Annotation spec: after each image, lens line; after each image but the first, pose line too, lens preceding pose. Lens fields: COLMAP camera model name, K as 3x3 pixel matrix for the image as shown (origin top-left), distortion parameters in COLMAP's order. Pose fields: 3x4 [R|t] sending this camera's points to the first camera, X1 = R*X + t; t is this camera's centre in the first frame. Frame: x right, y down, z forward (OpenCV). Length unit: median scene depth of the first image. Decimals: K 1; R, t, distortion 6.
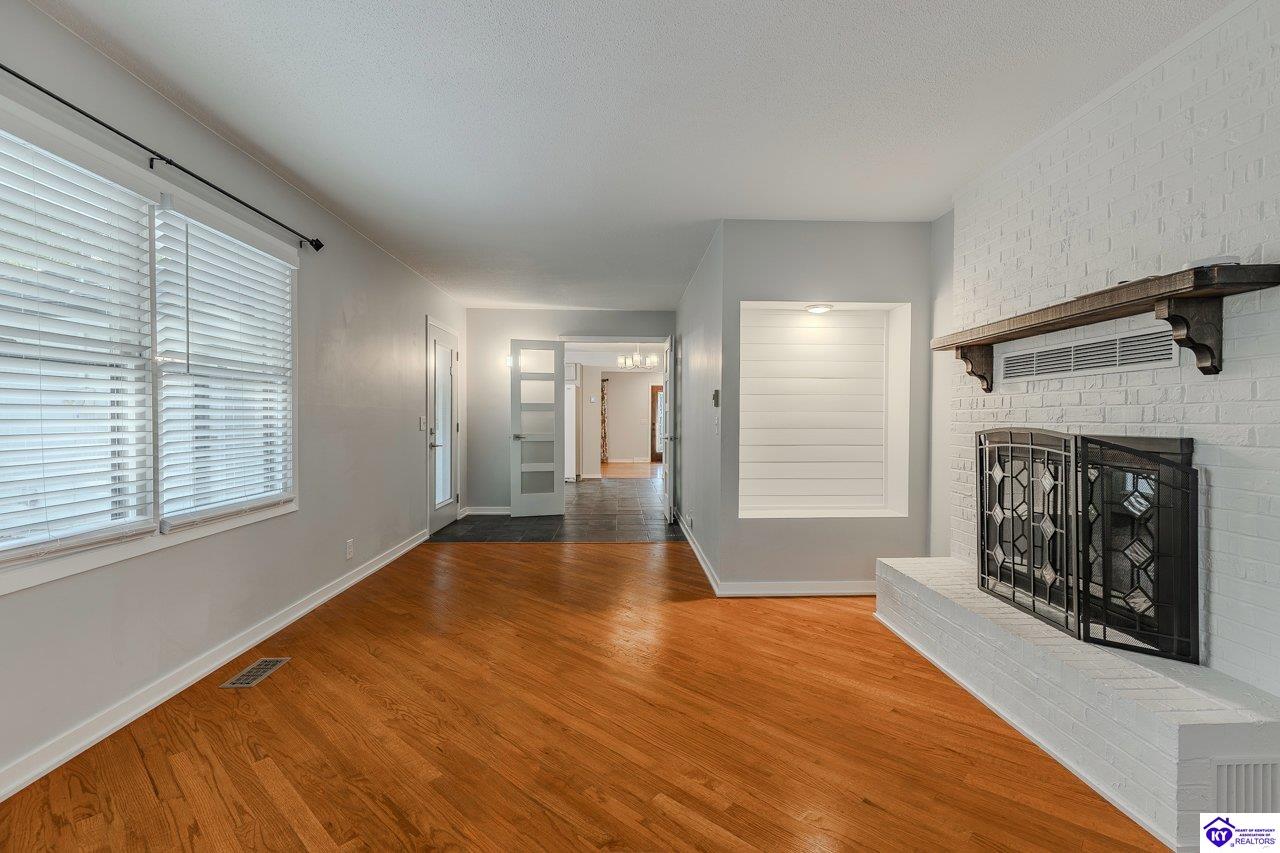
lens RADIAL K [[577.9, 0, 647.4], [0, 577.9, 425.8], [0, 0, 1]] dist [0.007926, -0.001718]
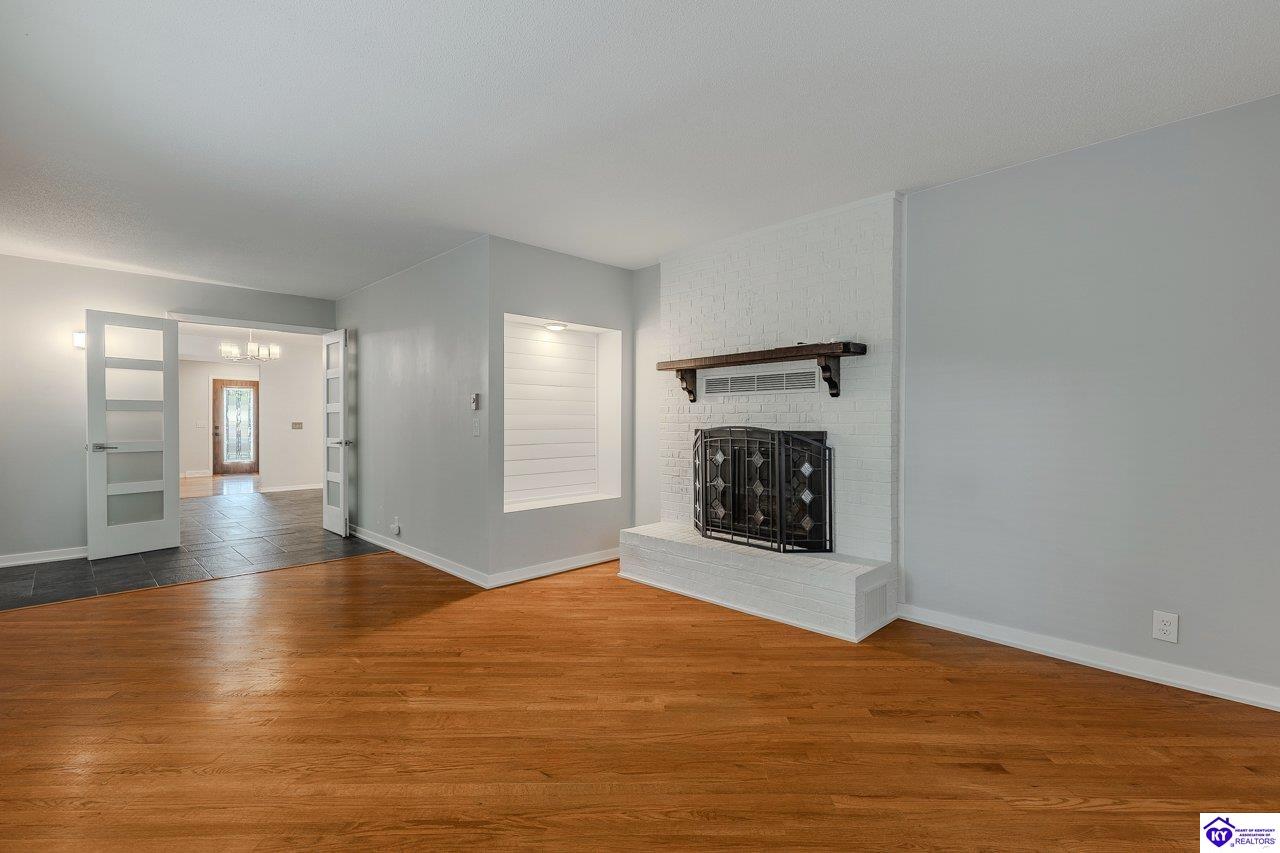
lens RADIAL K [[577.9, 0, 650.4], [0, 577.9, 425.5], [0, 0, 1]] dist [0.007926, -0.001718]
pose [[0.732824, -0.007346, 0.680379, -0.412405], [0.009596, 0.999954, 0.000461, -0.001860], [-0.680351, 0.006191, 0.732861, 0.018078]]
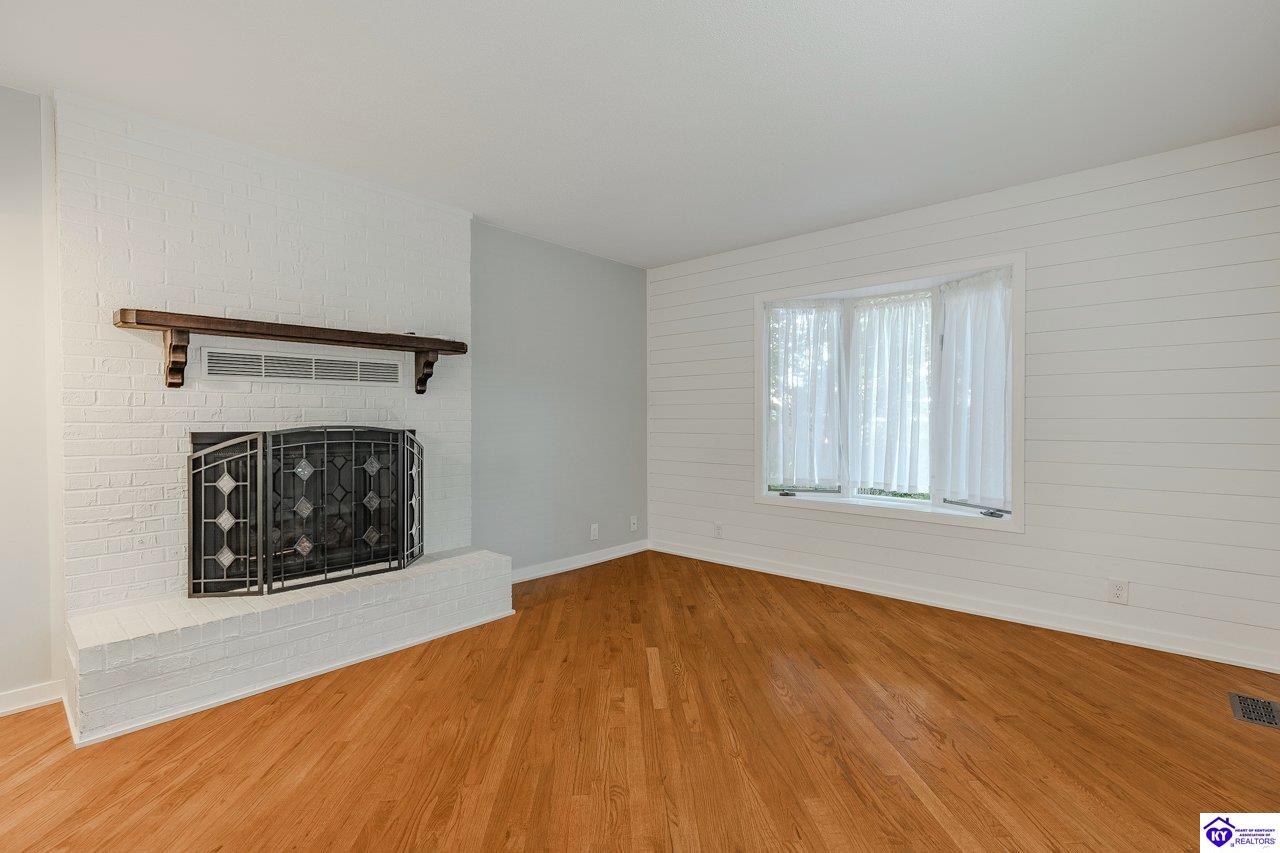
lens RADIAL K [[577.9, 0, 653.0], [0, 577.9, 420.1], [0, 0, 1]] dist [0.007926, -0.001718]
pose [[-0.721183, -0.002489, 0.692740, -0.449148], [0.009518, 0.999864, 0.013501, -0.013153], [-0.692679, 0.016330, -0.721061, 0.998272]]
